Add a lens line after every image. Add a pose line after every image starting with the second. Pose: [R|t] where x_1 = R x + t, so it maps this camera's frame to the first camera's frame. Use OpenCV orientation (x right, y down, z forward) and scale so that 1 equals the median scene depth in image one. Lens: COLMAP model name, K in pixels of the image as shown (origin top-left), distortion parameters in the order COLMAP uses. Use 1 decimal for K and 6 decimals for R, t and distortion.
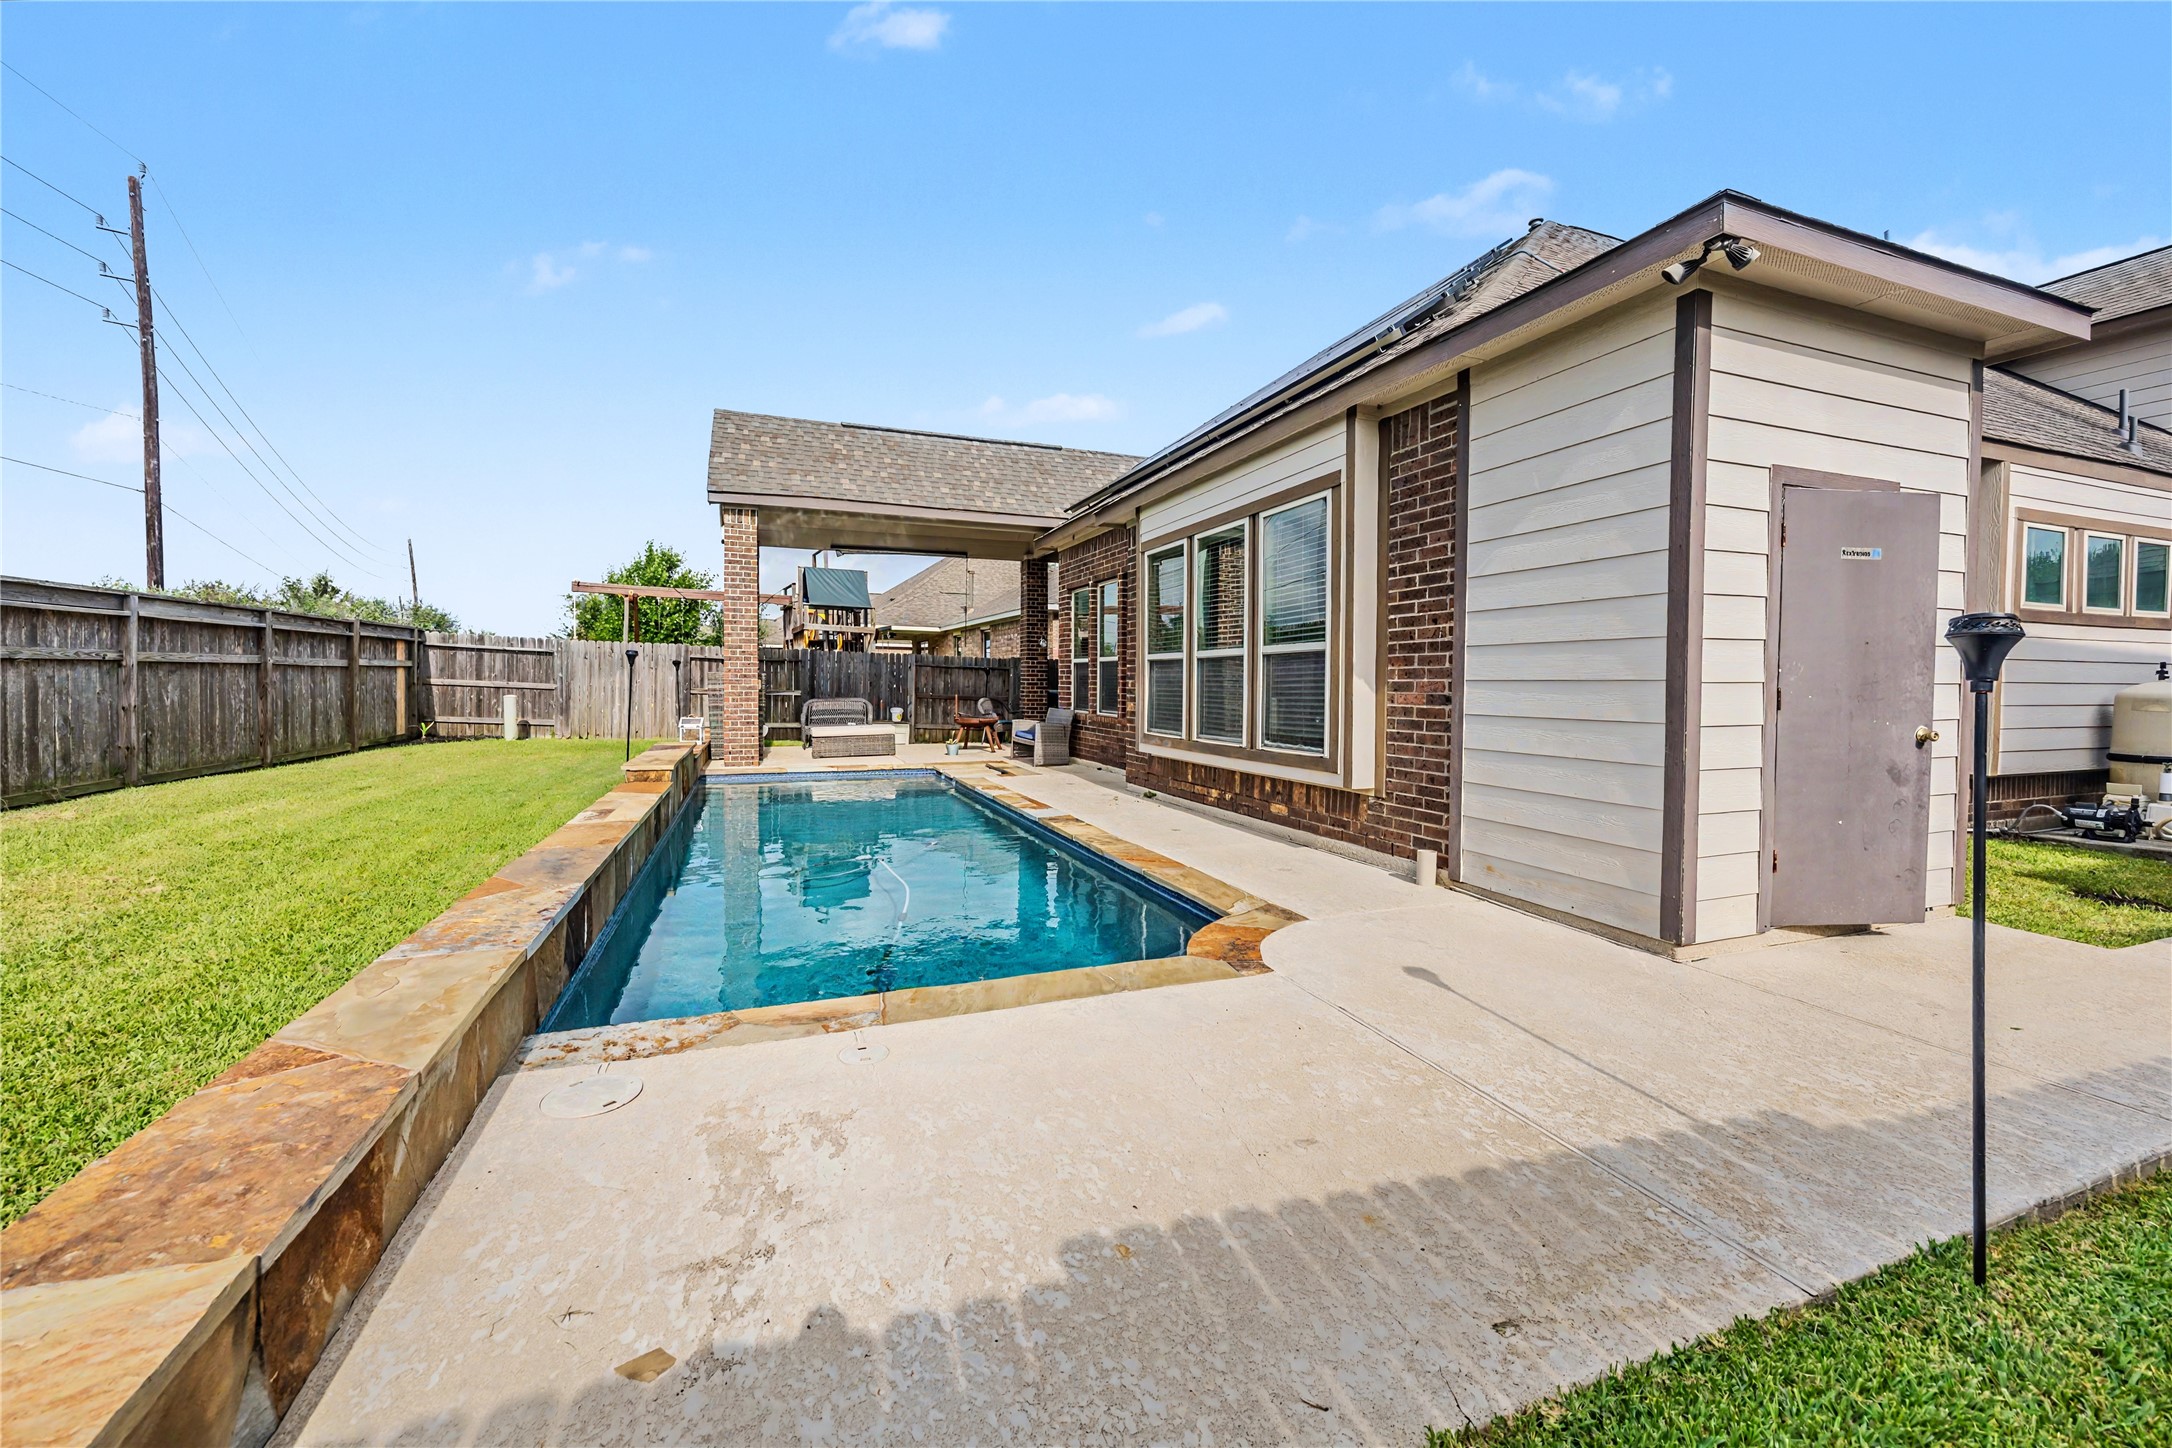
lens RADIAL K [[852.5, 0, 1078.9], [0, 852.5, 709.7], [0, 0, 1]] dist [-0.005552, 0.000801]
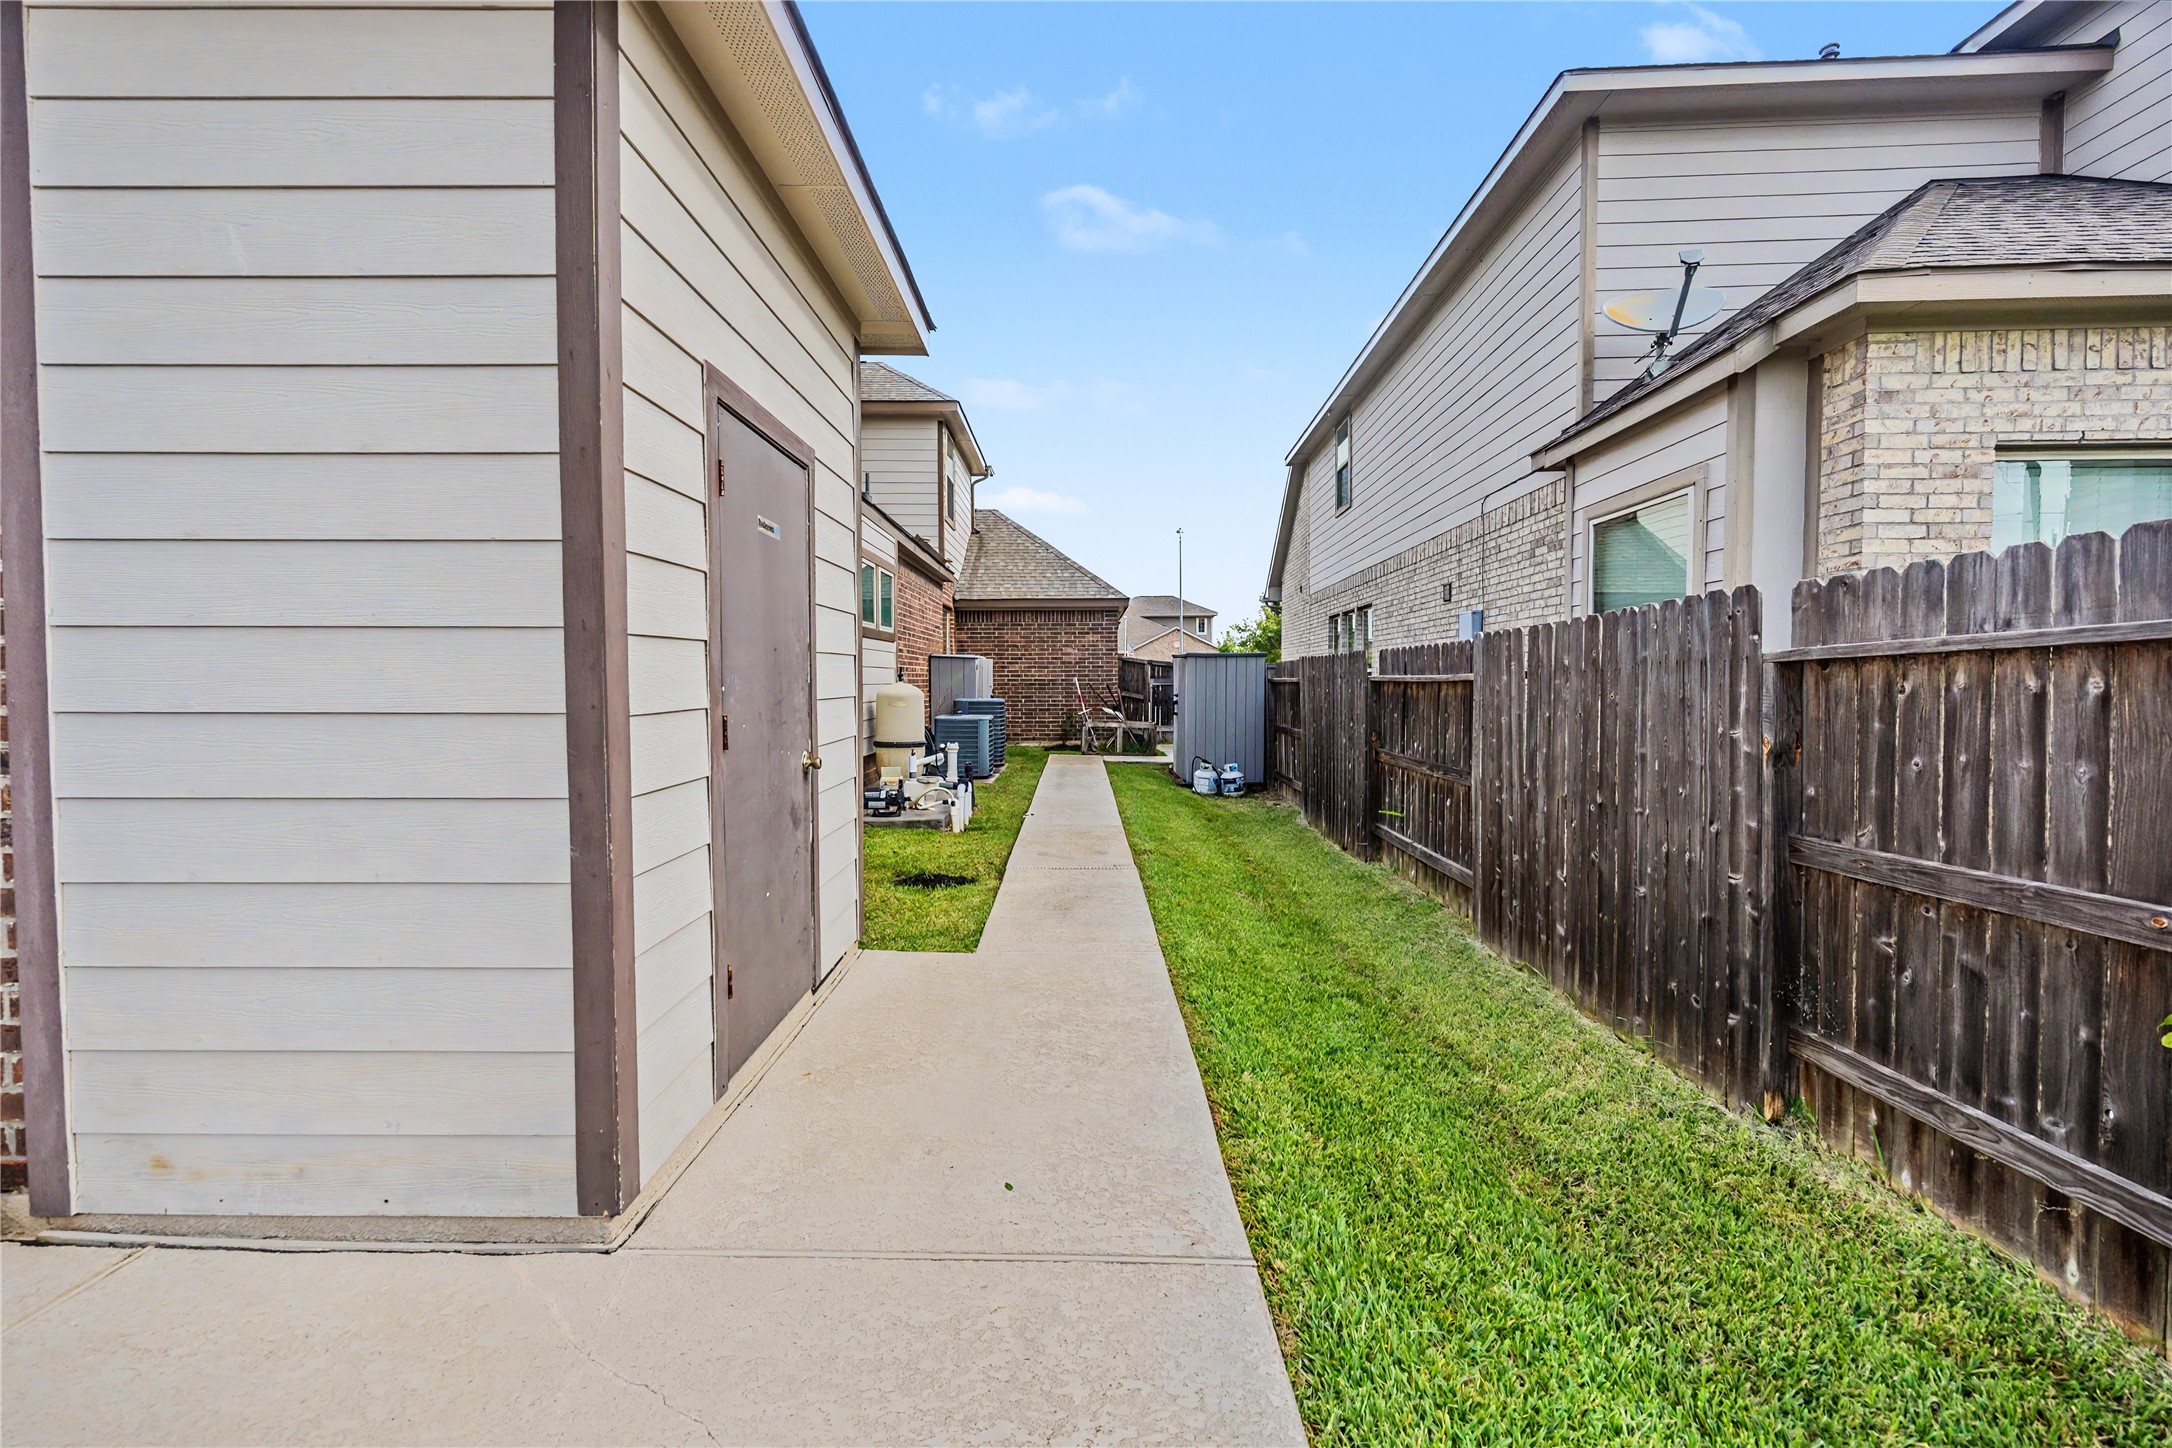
lens RADIAL K [[852.5, 0, 1093.9], [0, 852.5, 707.4], [0, 0, 1]] dist [-0.005552, 0.000801]
pose [[0.341988, -0.036669, 0.938989, 0.184209], [0.029884, 0.999157, 0.028134, -0.024663], [-0.939229, 0.018440, 0.342795, 0.303357]]
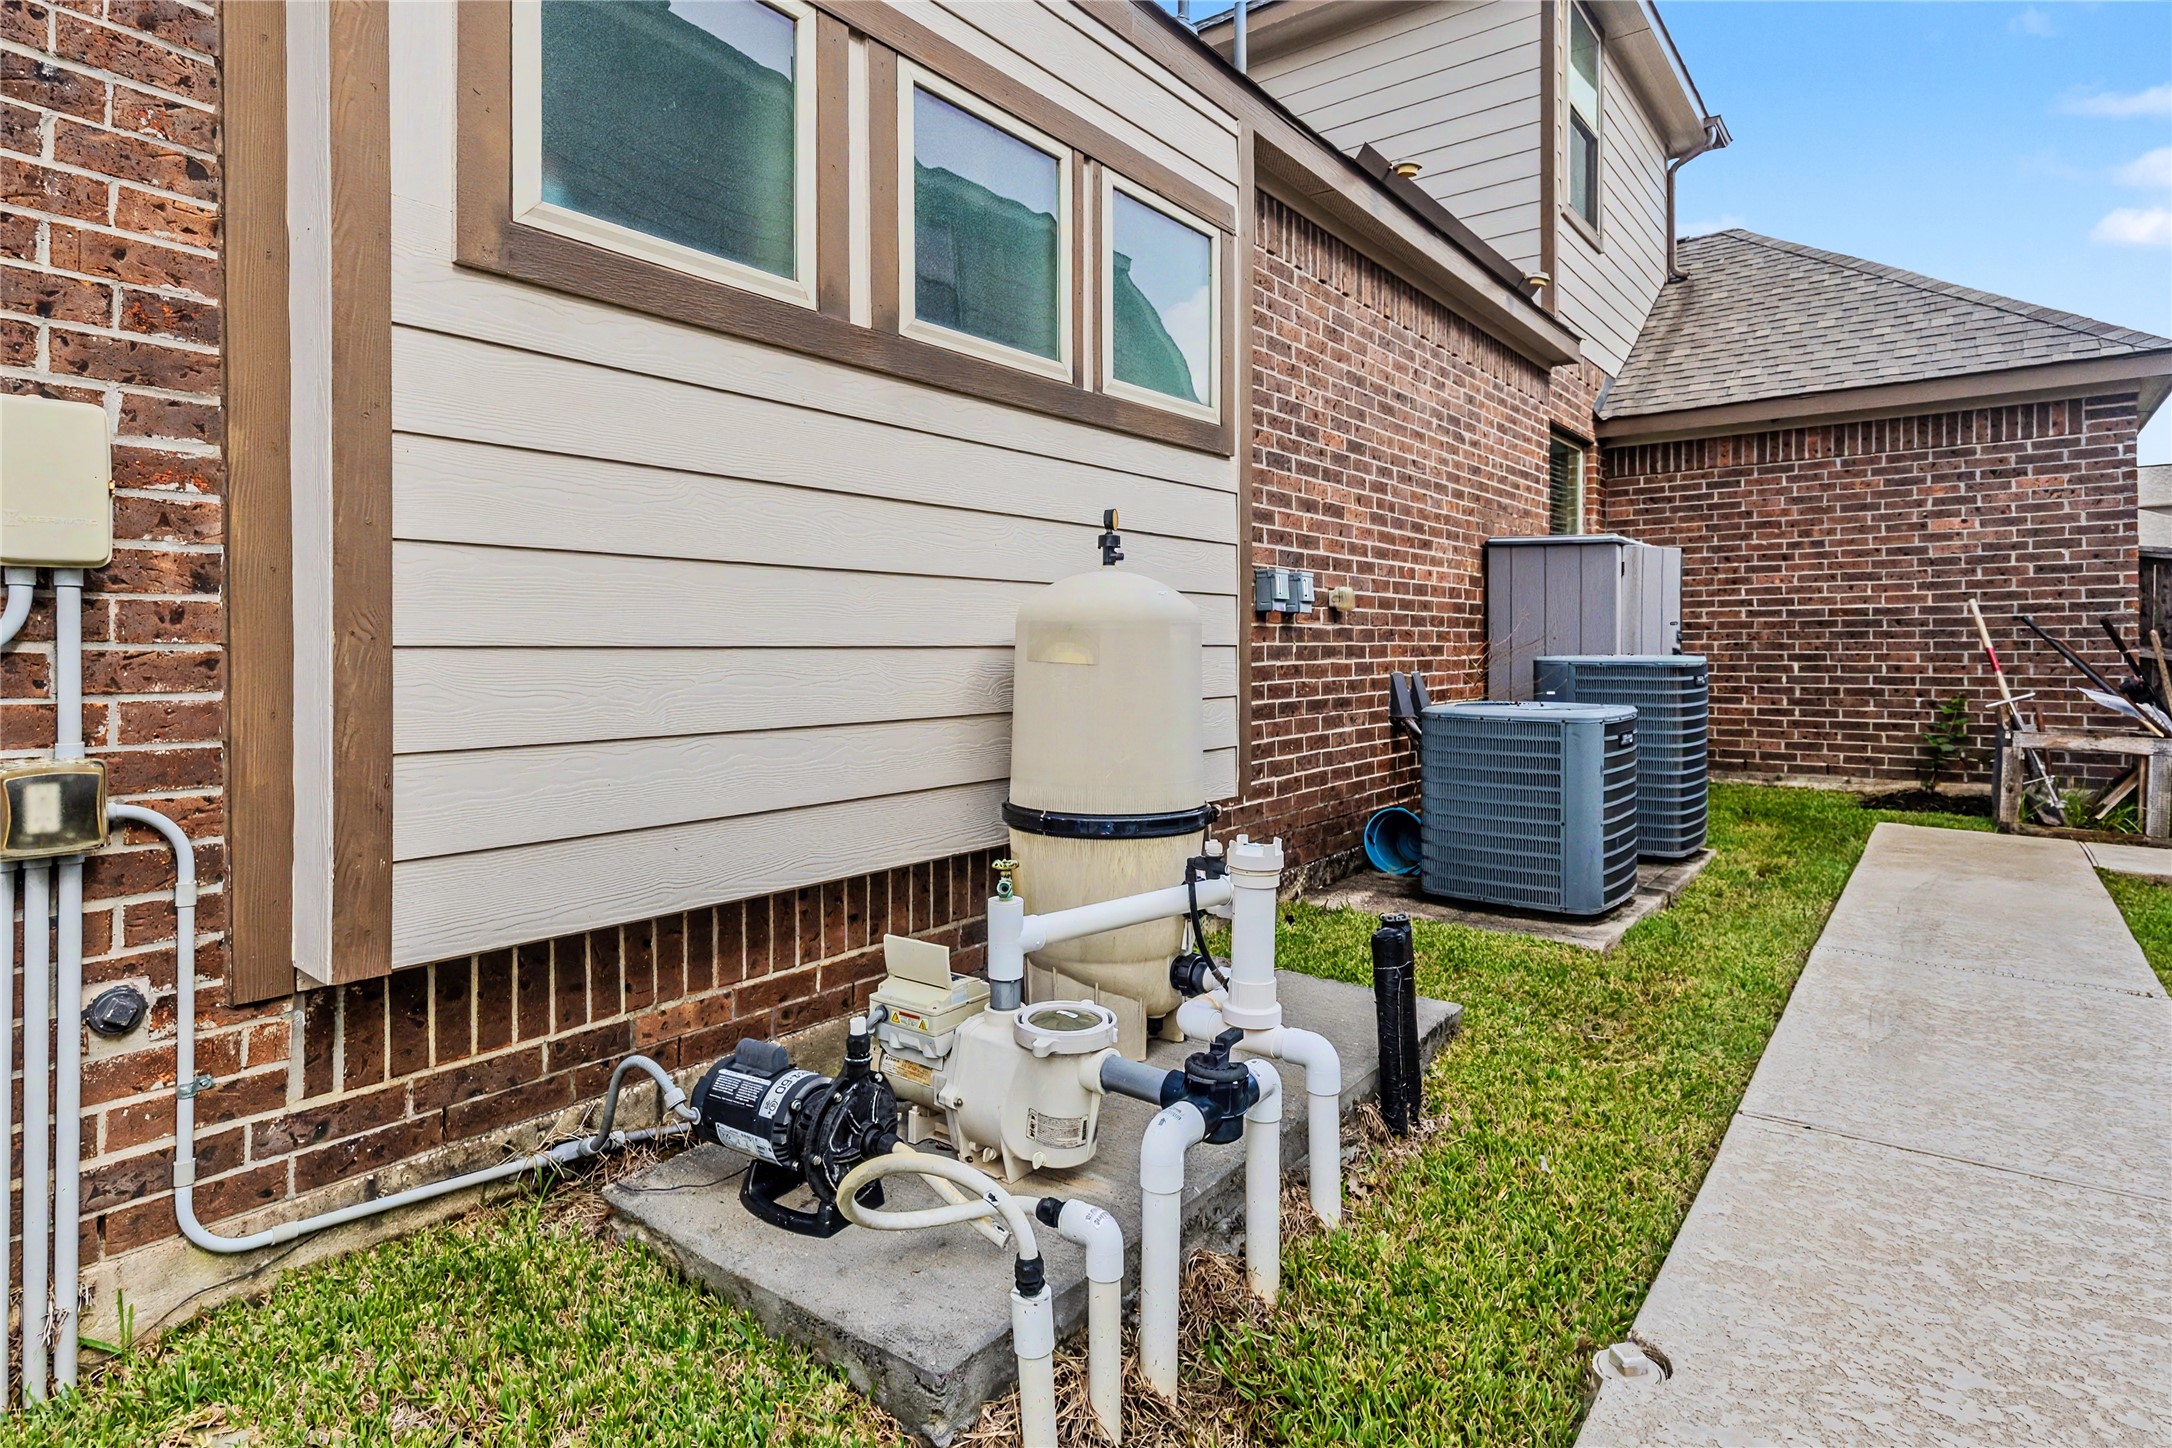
lens RADIAL K [[1148.1, 0, 1063.4], [0, 1148.1, 656.9], [0, 0, 1]] dist [0.003617, 0.000433]
pose [[0.857899, -0.013570, 0.513639, 1.095090], [0.023901, 0.999623, -0.013511, 0.005775], [-0.513262, 0.023867, 0.857900, 0.670988]]
